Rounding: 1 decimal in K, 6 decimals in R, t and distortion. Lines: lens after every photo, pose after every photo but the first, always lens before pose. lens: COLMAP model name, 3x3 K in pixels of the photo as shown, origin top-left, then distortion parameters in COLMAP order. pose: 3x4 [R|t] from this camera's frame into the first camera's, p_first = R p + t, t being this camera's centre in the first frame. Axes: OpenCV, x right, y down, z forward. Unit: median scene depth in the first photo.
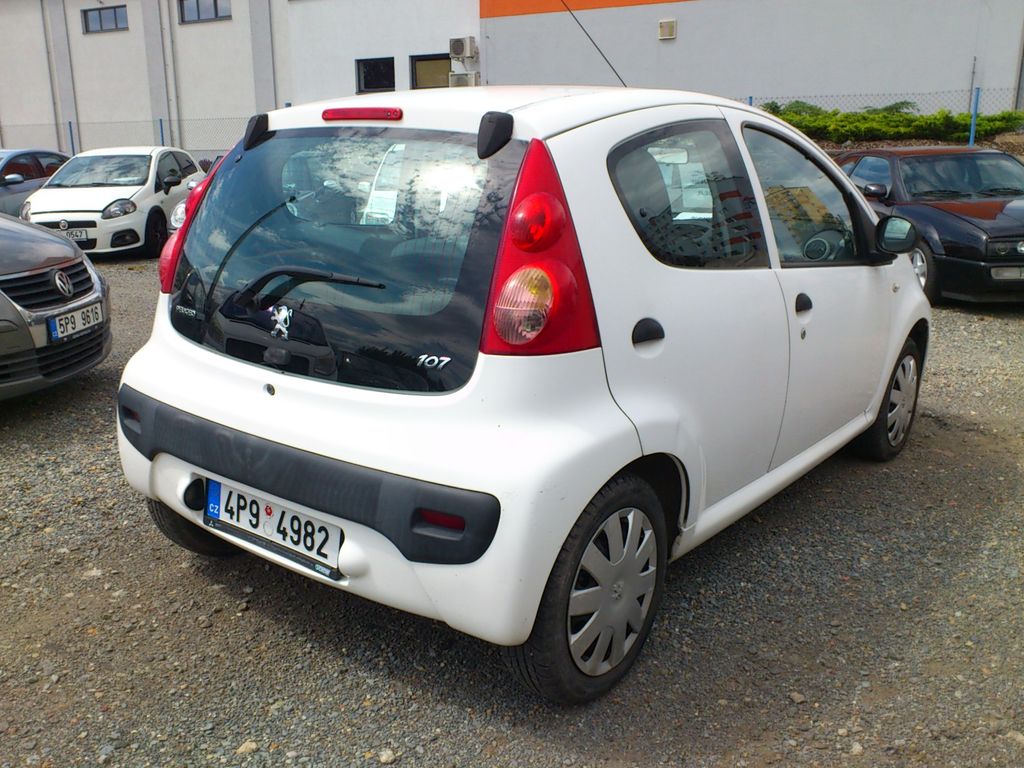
lens RADIAL K [[935.1, 0, 522.1], [0, 935.1, 385.4], [0, 0, 1]] dist [-0.000312, 0.005209]
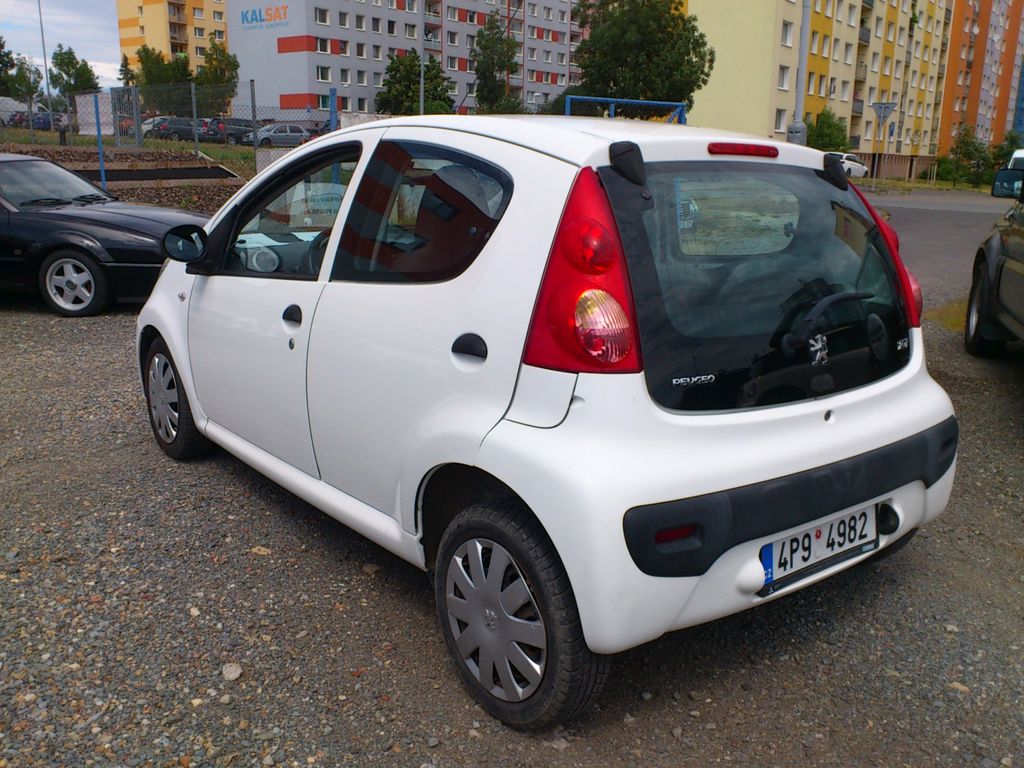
lens RADIAL K [[935.1, 0, 522.1], [0, 935.1, 385.4], [0, 0, 1]] dist [-0.000312, 0.005209]
pose [[0.221899, -0.225731, 0.948581, -1.286169], [0.222345, 0.958918, 0.176178, -0.278107], [-0.949380, 0.171819, 0.262974, 1.010683]]
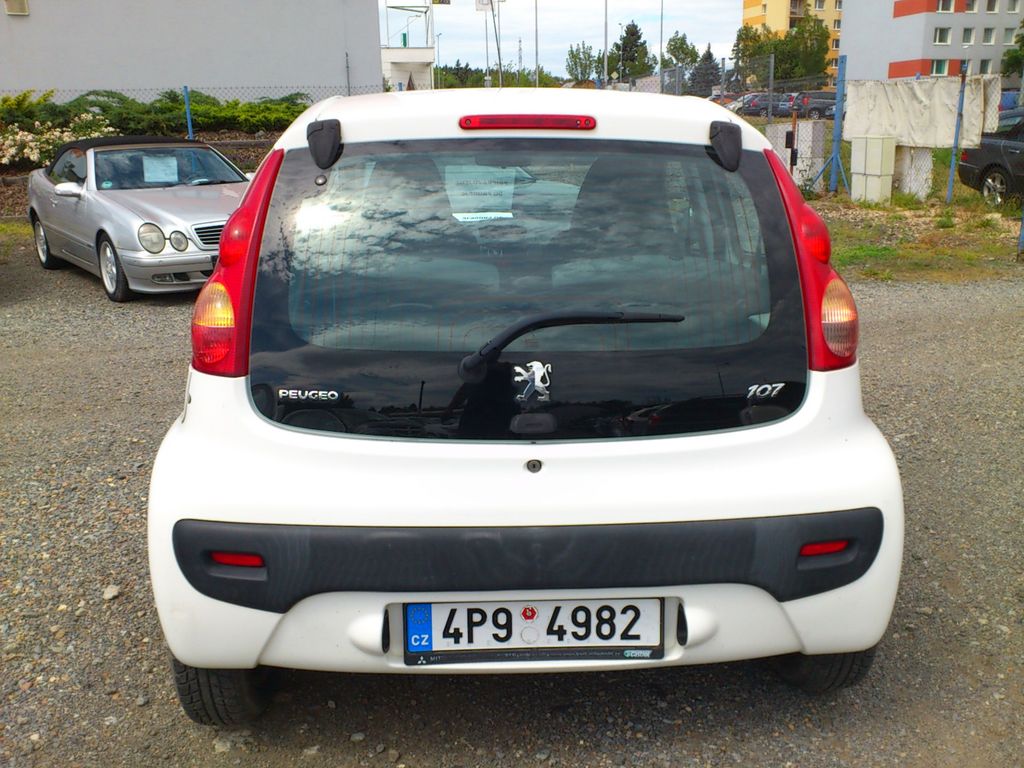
lens RADIAL K [[926.5, 0, 513.1], [0, 926.5, 397.0], [0, 0, 1]] dist [0.006760, 0.023906]
pose [[0.757414, -0.187954, 0.625298, -0.750405], [0.171368, 0.981323, 0.087393, -0.123842], [-0.630045, 0.040964, 0.775477, 0.375483]]
